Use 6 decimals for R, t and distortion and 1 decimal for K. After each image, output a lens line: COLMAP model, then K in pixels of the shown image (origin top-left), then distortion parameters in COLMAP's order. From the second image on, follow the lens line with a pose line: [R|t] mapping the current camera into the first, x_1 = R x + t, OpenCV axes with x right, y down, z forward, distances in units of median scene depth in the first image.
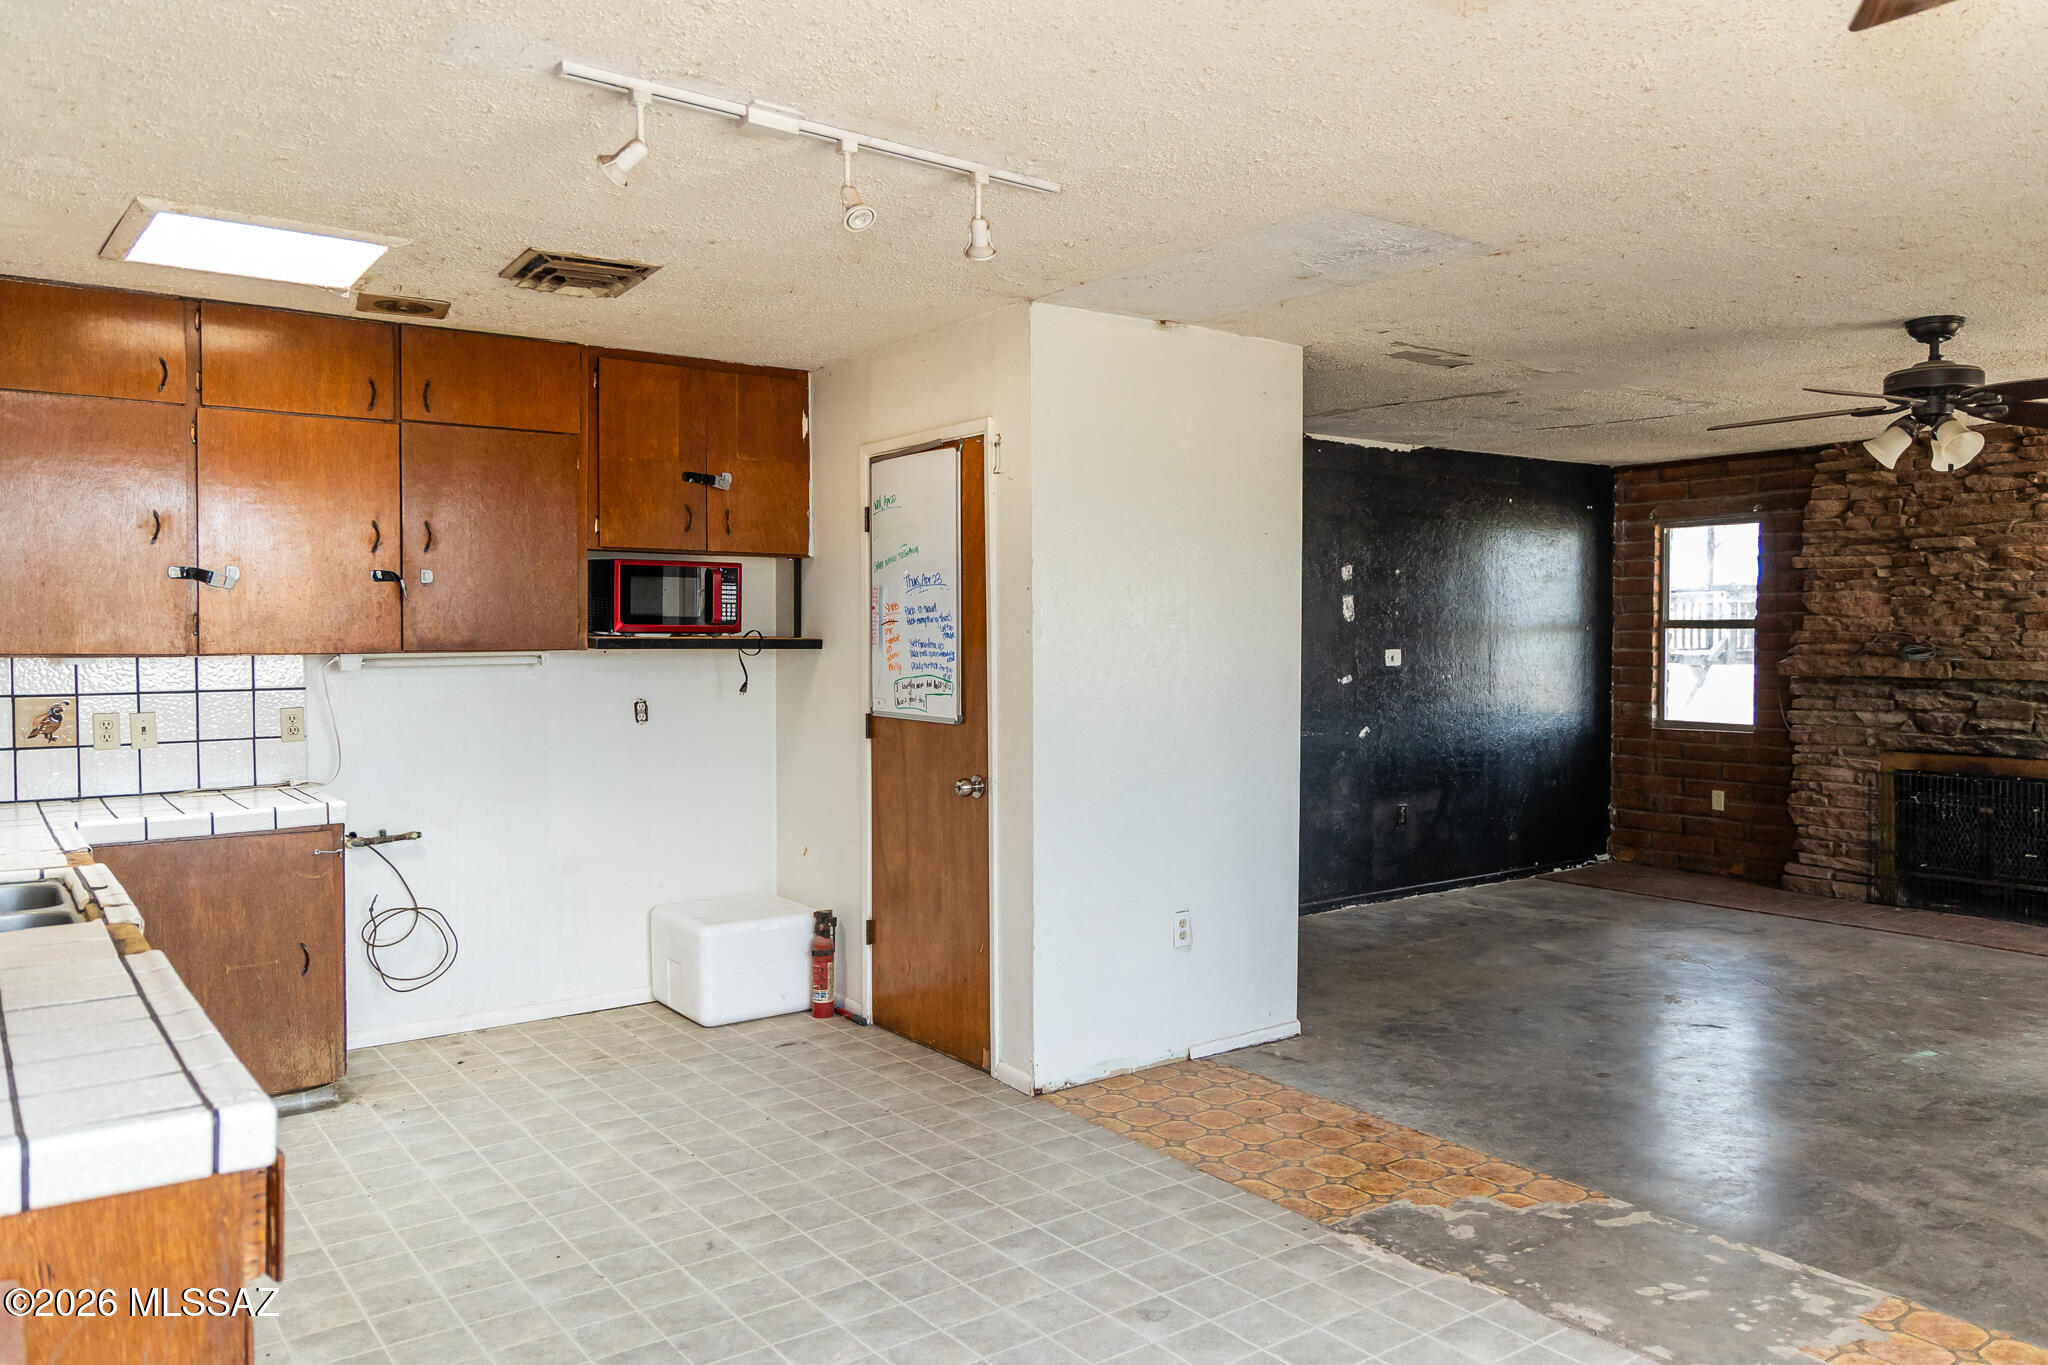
lens RADIAL K [[1467.1, 0, 1024.0], [0, 1467.1, 682.5], [0, 0, 1]] dist [0.000230, -0.000885]
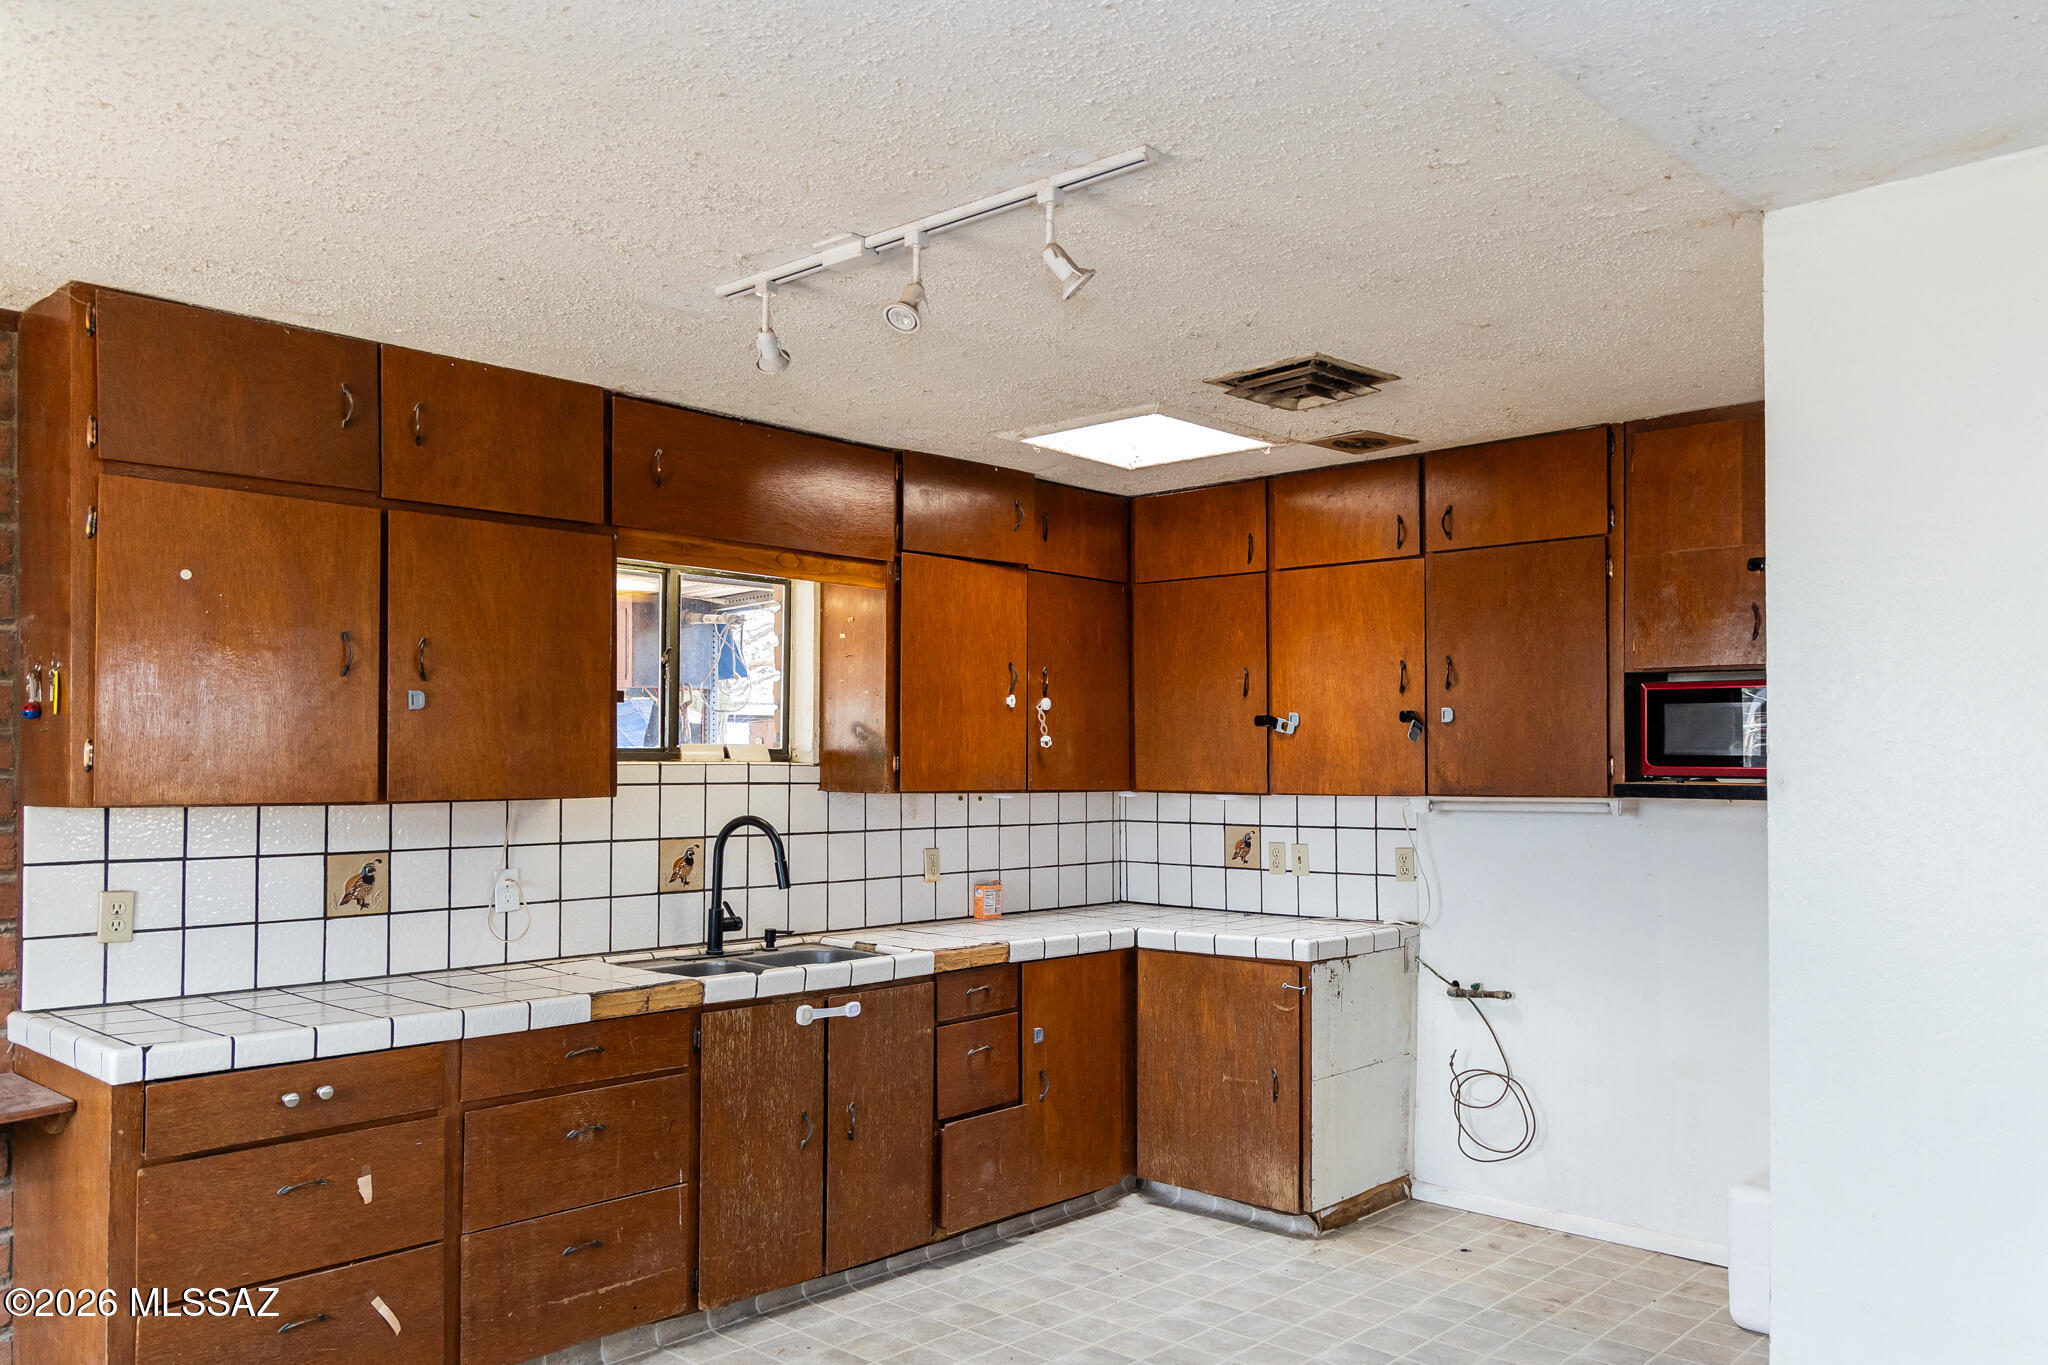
lens RADIAL K [[1504.1, 0, 1024.6], [0, 1504.1, 746.9], [0, 0, 1]] dist [0.003650, 0.002088]
pose [[0.188407, -0.011041, -0.982029, 0.493187], [-0.032905, 0.999304, -0.017548, -0.026495], [0.981540, 0.035620, 0.187912, 0.564544]]
